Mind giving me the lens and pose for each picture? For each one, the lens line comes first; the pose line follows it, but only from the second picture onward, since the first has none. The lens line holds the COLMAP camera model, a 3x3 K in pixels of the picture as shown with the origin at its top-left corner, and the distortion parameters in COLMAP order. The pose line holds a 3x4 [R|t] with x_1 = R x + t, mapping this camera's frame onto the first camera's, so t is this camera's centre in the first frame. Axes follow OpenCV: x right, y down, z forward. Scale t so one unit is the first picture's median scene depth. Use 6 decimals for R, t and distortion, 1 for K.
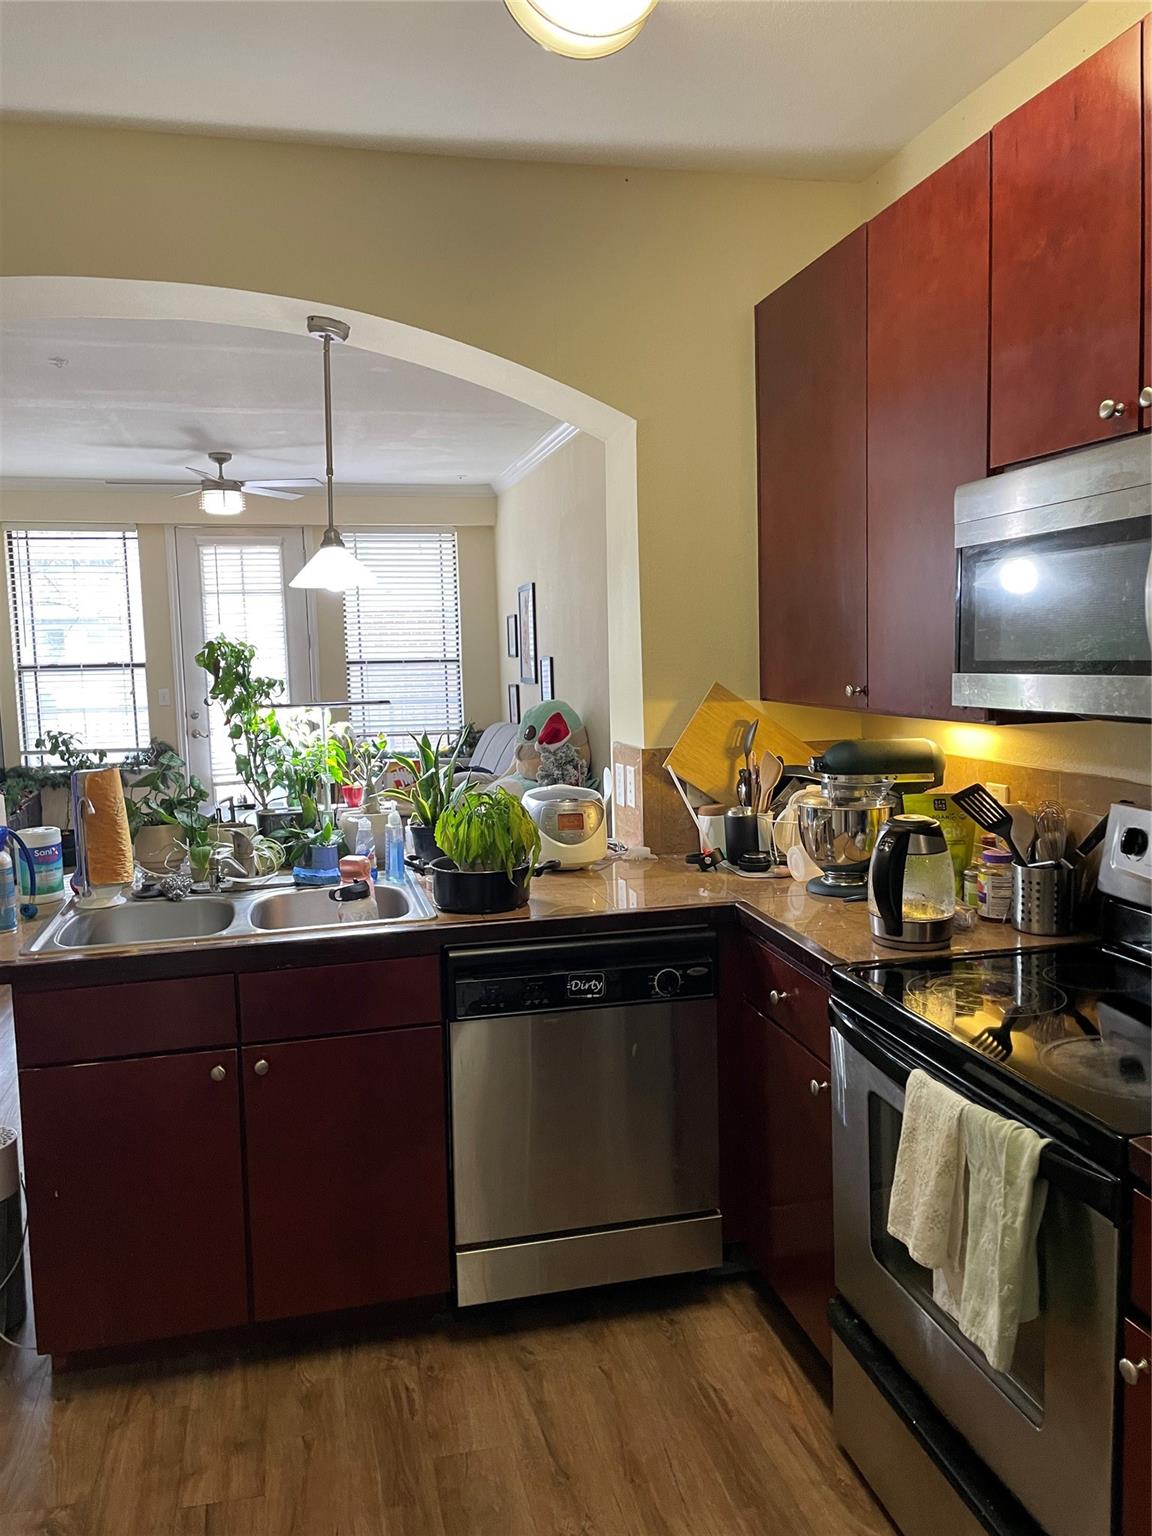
lens RADIAL K [[1193.6, 0, 573.8], [0, 1193.6, 750.3], [0, 0, 1]] dist [0.095872, -0.124560]
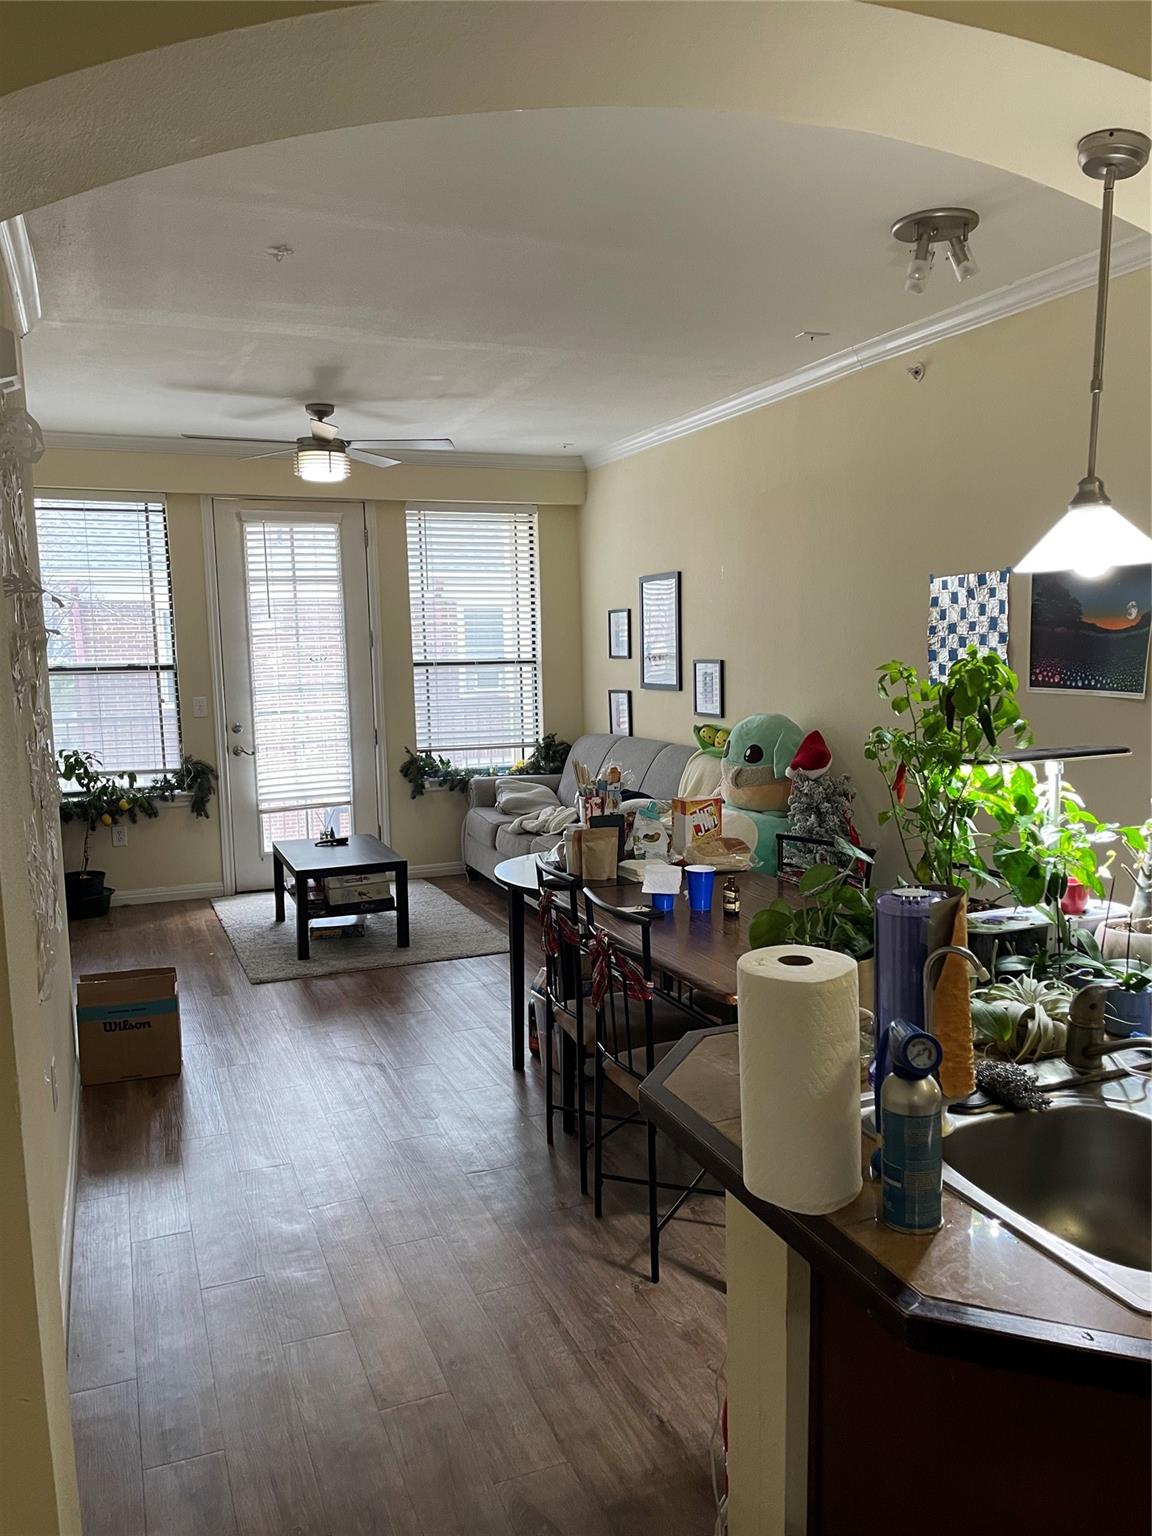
lens RADIAL K [[1193.6, 0, 581.3], [0, 1193.6, 778.7], [0, 0, 1]] dist [0.095872, -0.124560]
pose [[0.989149, -0.012252, 0.146405, -0.545790], [0.007971, 0.999525, 0.029786, -0.046533], [-0.146700, -0.028296, 0.988776, 0.398345]]
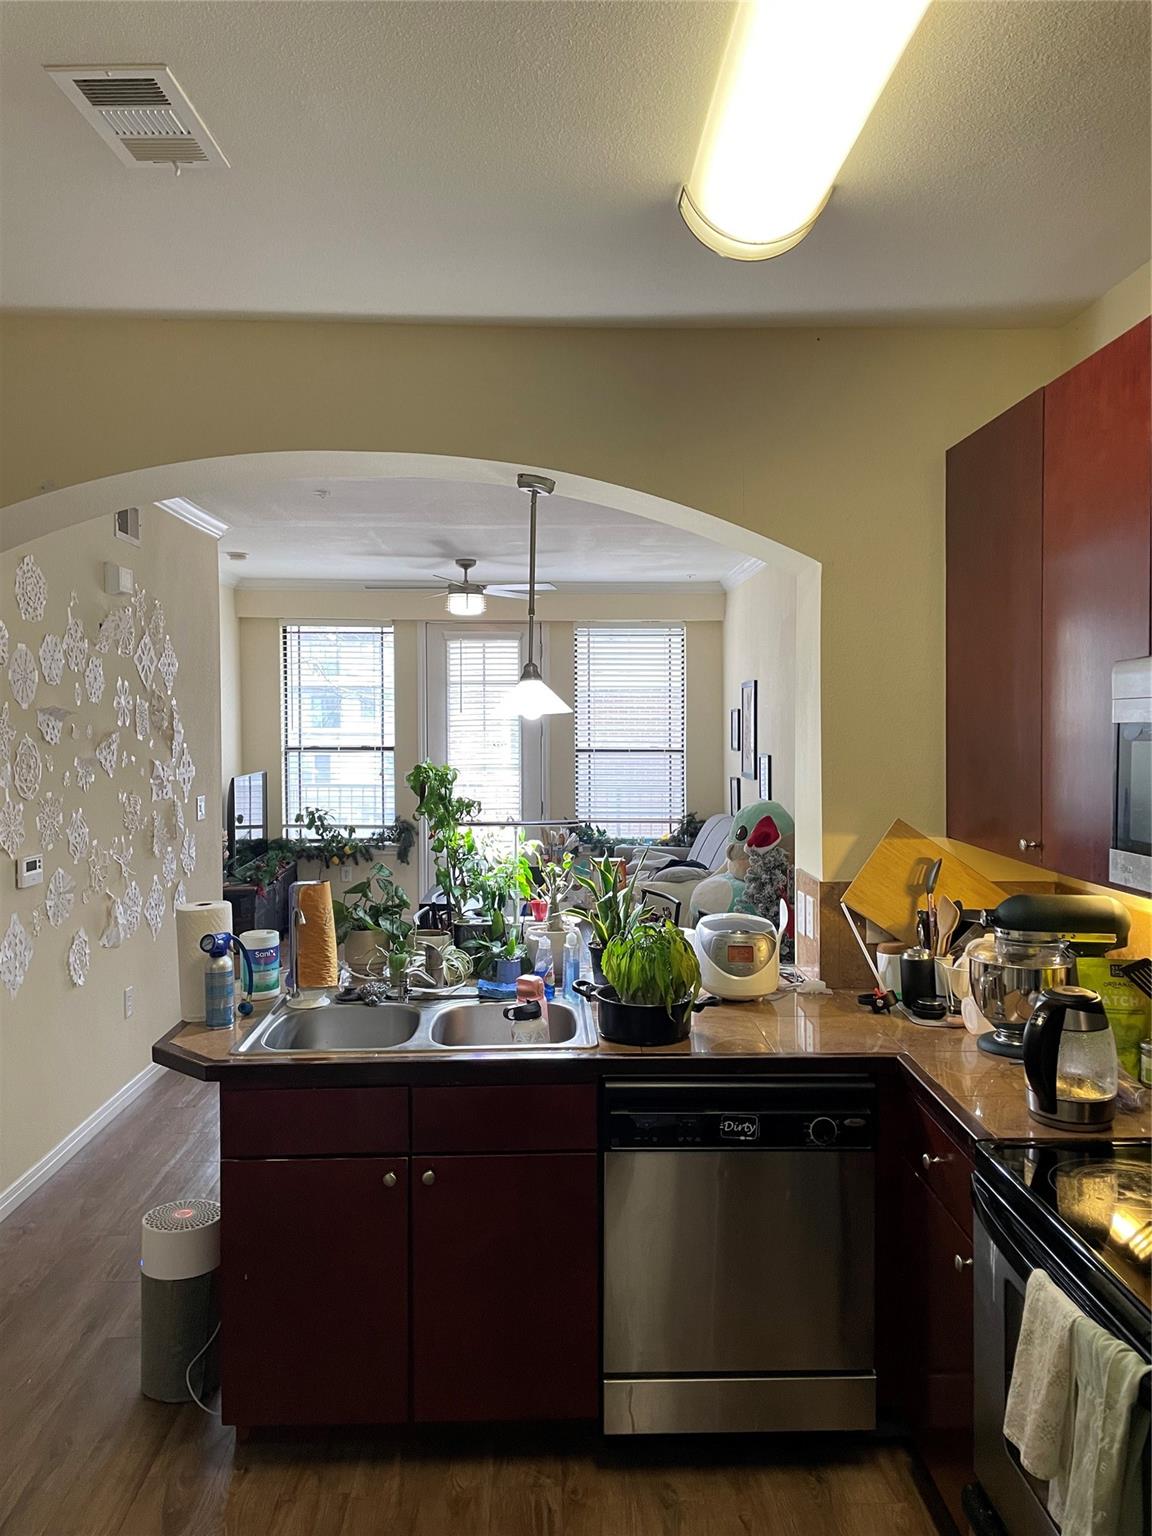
lens RADIAL K [[1193.6, 0, 571.8], [0, 1193.6, 742.0], [0, 0, 1]] dist [0.095872, -0.124560]
pose [[0.978136, 0.028129, -0.206055, 0.057489], [-0.041505, 0.997282, -0.060881, -0.048219], [0.203782, 0.068102, 0.976645, -0.039580]]
